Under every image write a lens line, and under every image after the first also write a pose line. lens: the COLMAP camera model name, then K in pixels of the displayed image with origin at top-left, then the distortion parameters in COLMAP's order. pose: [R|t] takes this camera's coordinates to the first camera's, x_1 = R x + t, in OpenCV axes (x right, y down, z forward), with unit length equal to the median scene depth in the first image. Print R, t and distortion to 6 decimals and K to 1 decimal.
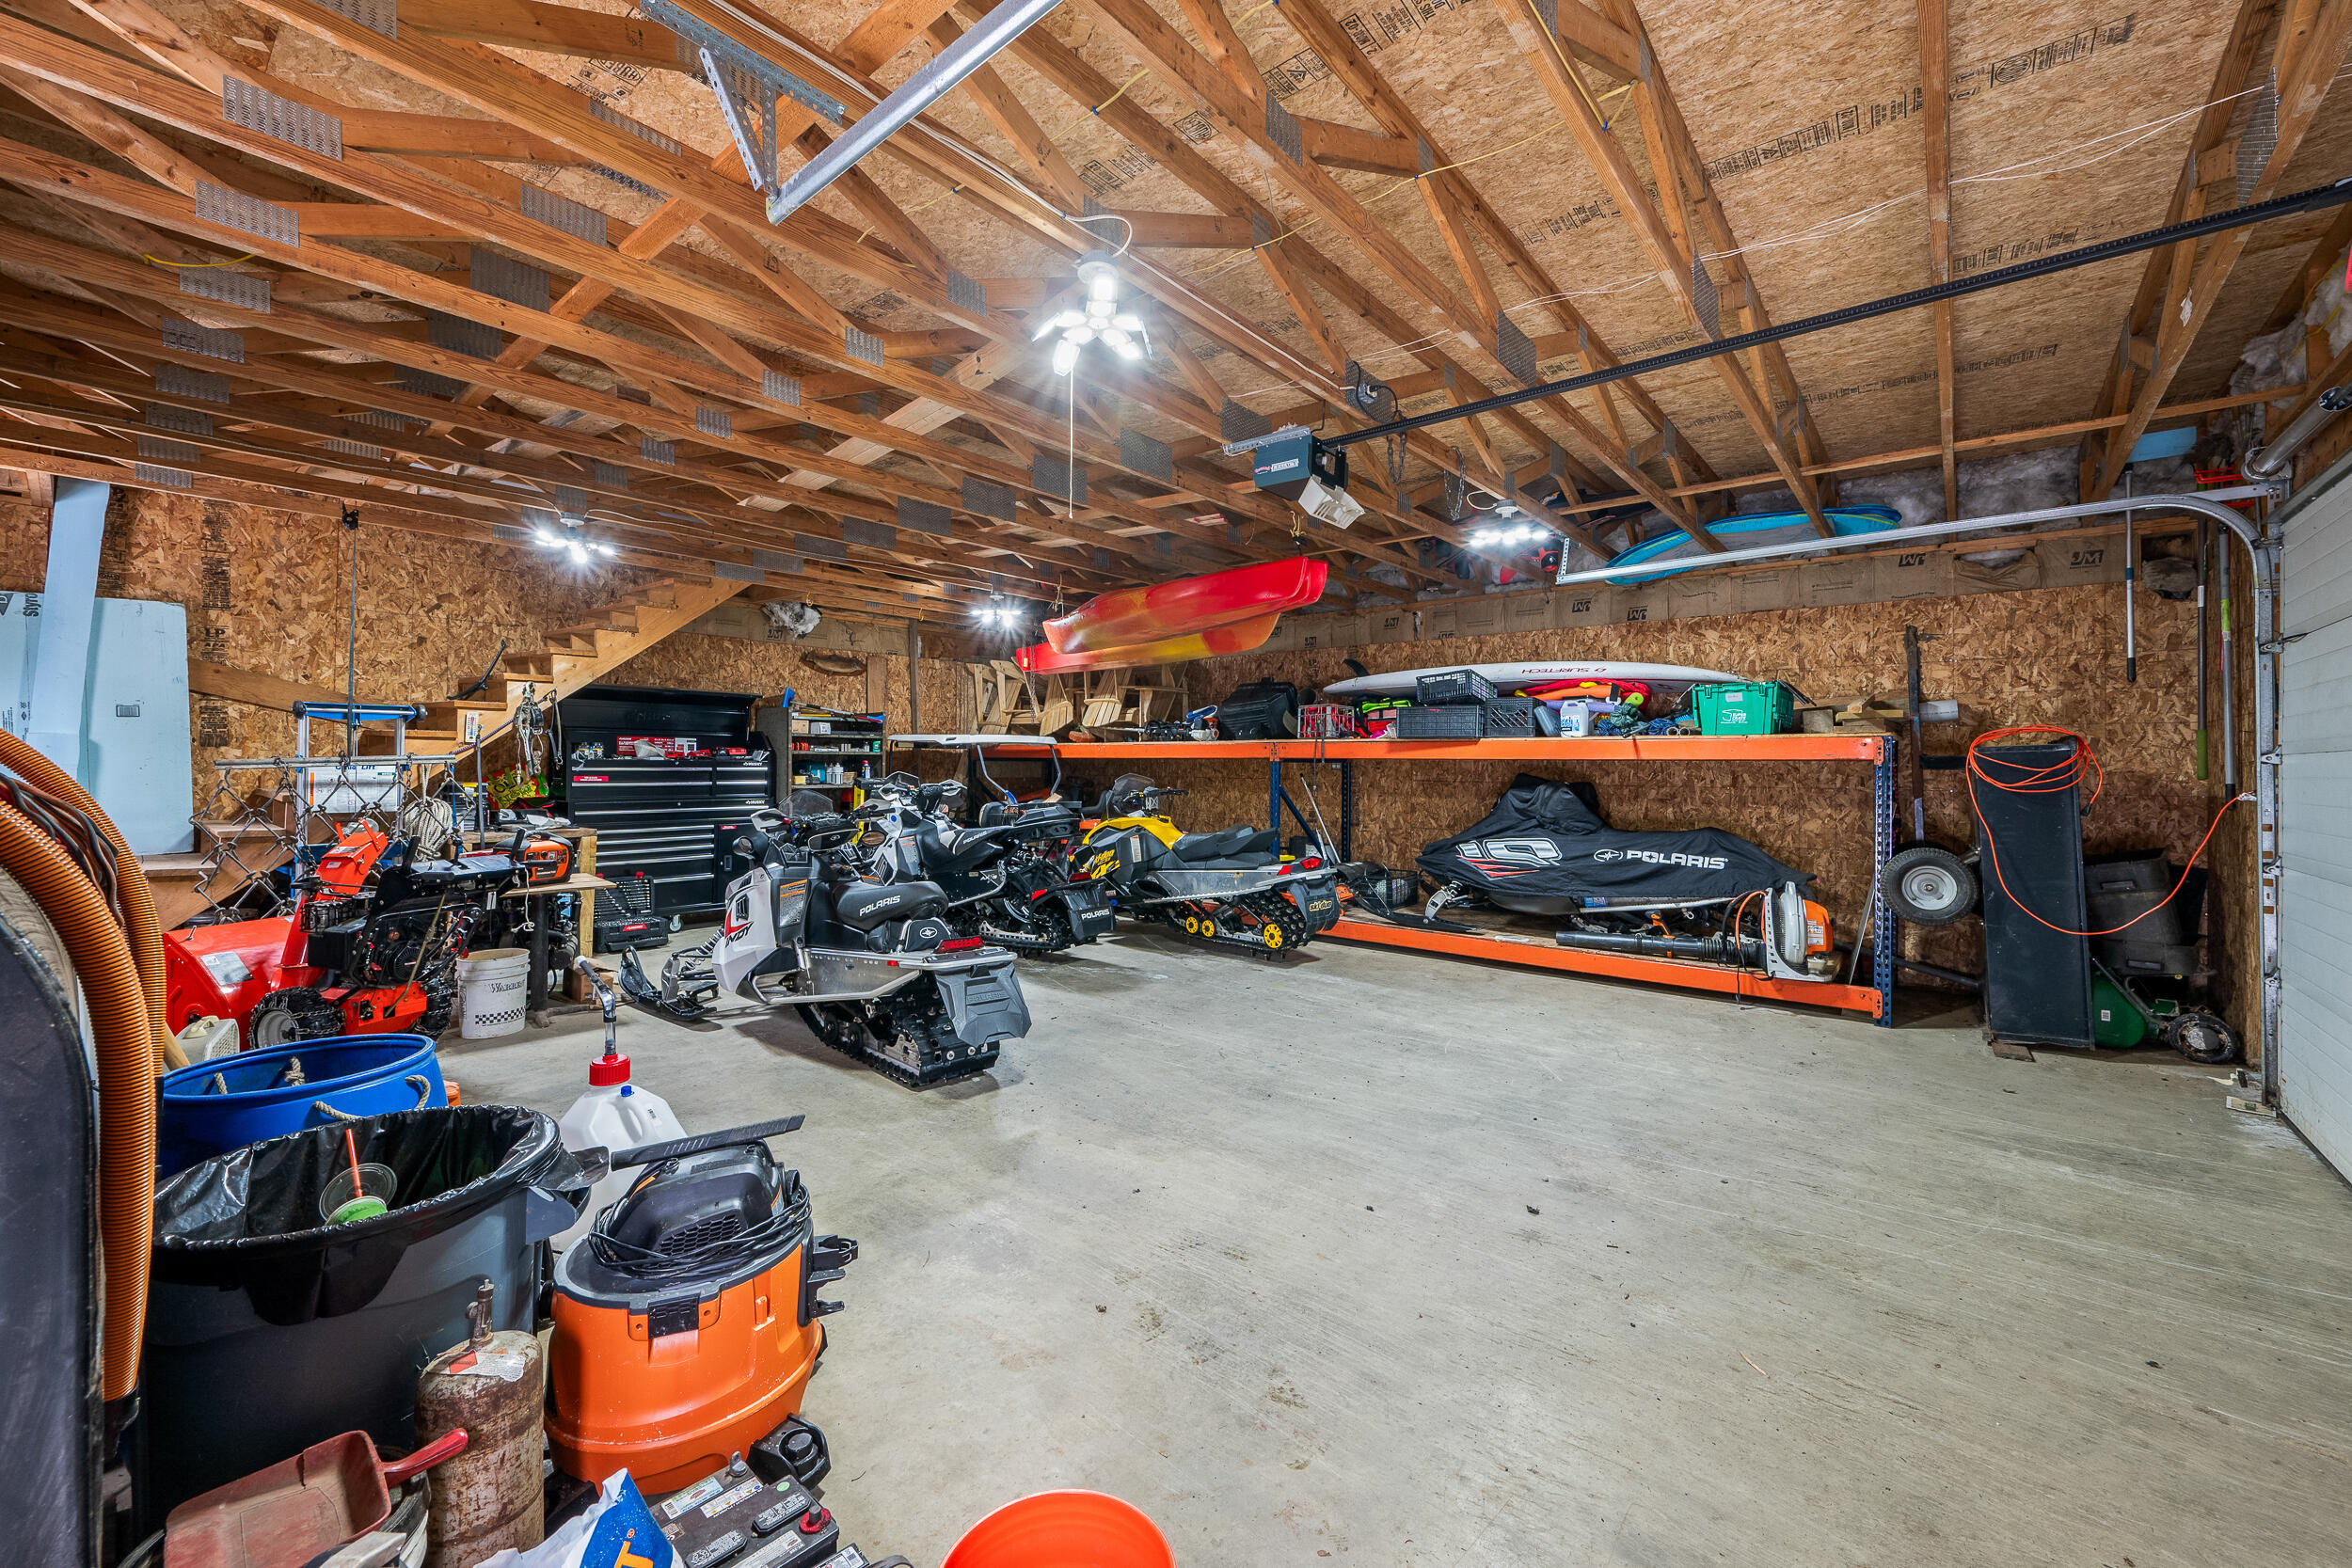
lens RADIAL K [[933.1, 0, 1179.2], [0, 933.1, 769.3], [0, 0, 1]] dist [-0.001845, -0.000283]
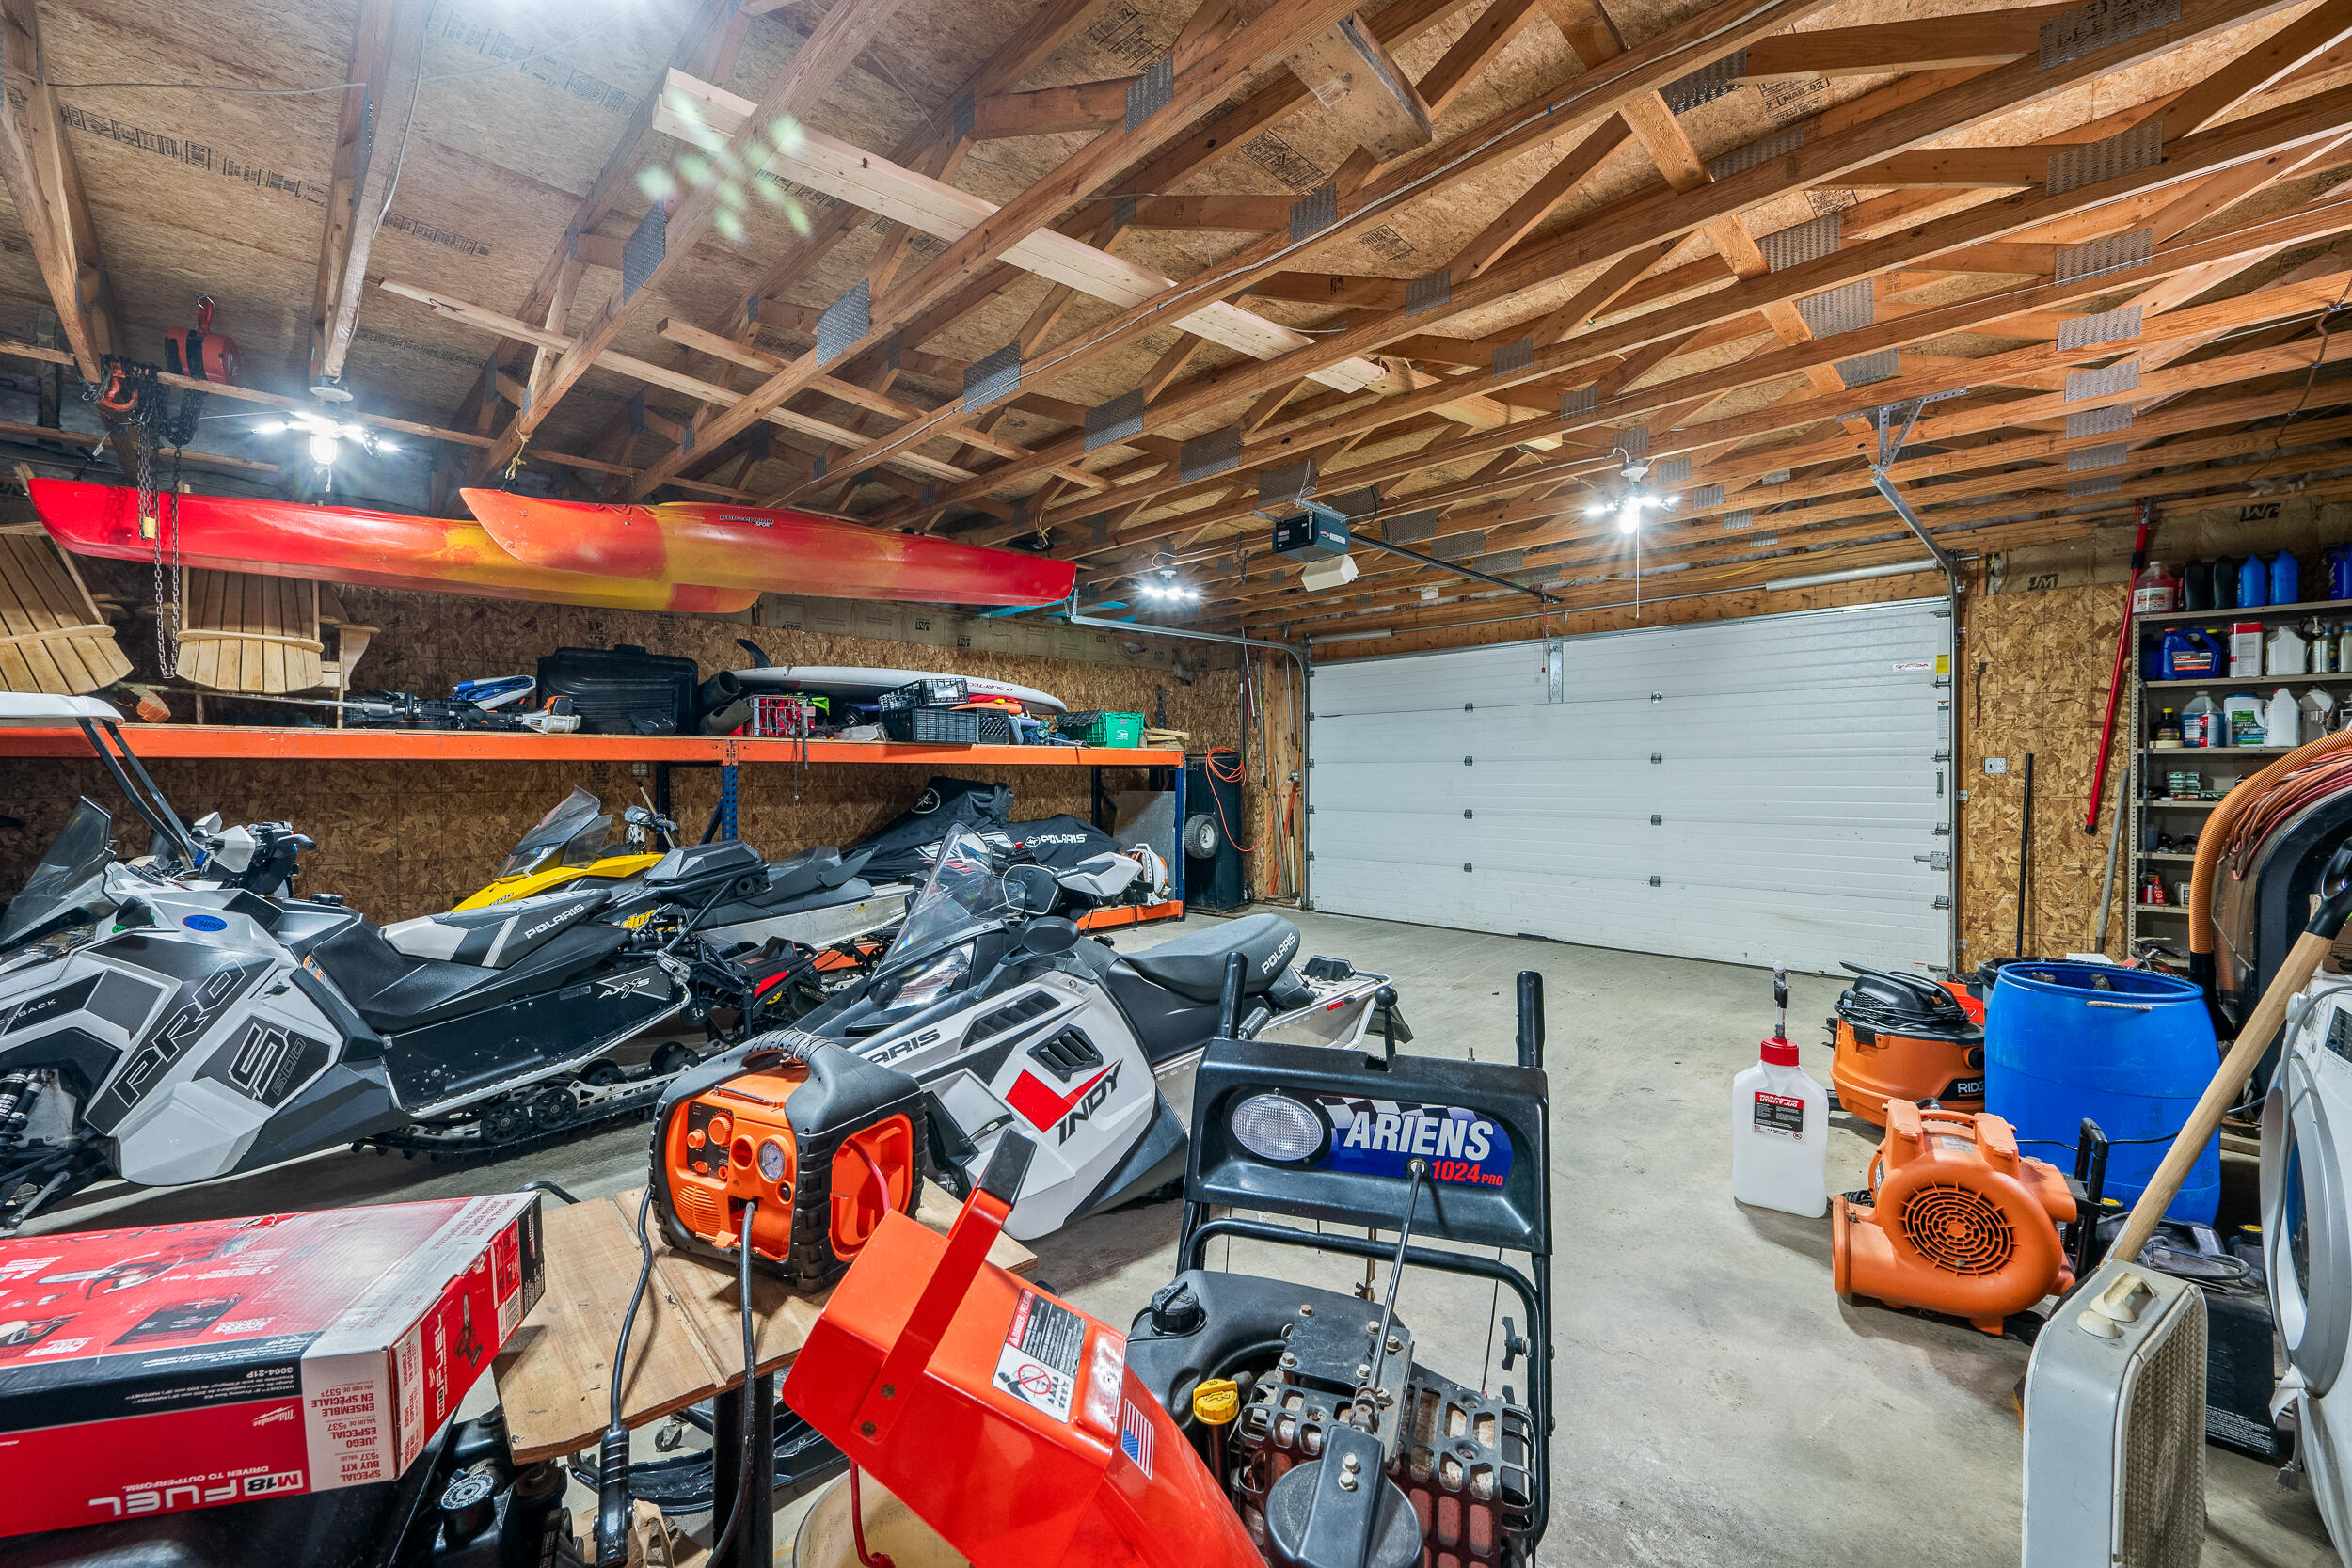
lens RADIAL K [[933.1, 0, 1180.5], [0, 933.1, 786.2], [0, 0, 1]] dist [-0.001845, -0.000283]
pose [[0.074133, -0.020324, 0.997041, -0.704727], [0.008233, 0.999771, 0.019768, -0.003575], [-0.997214, 0.006743, 0.074283, 0.658024]]
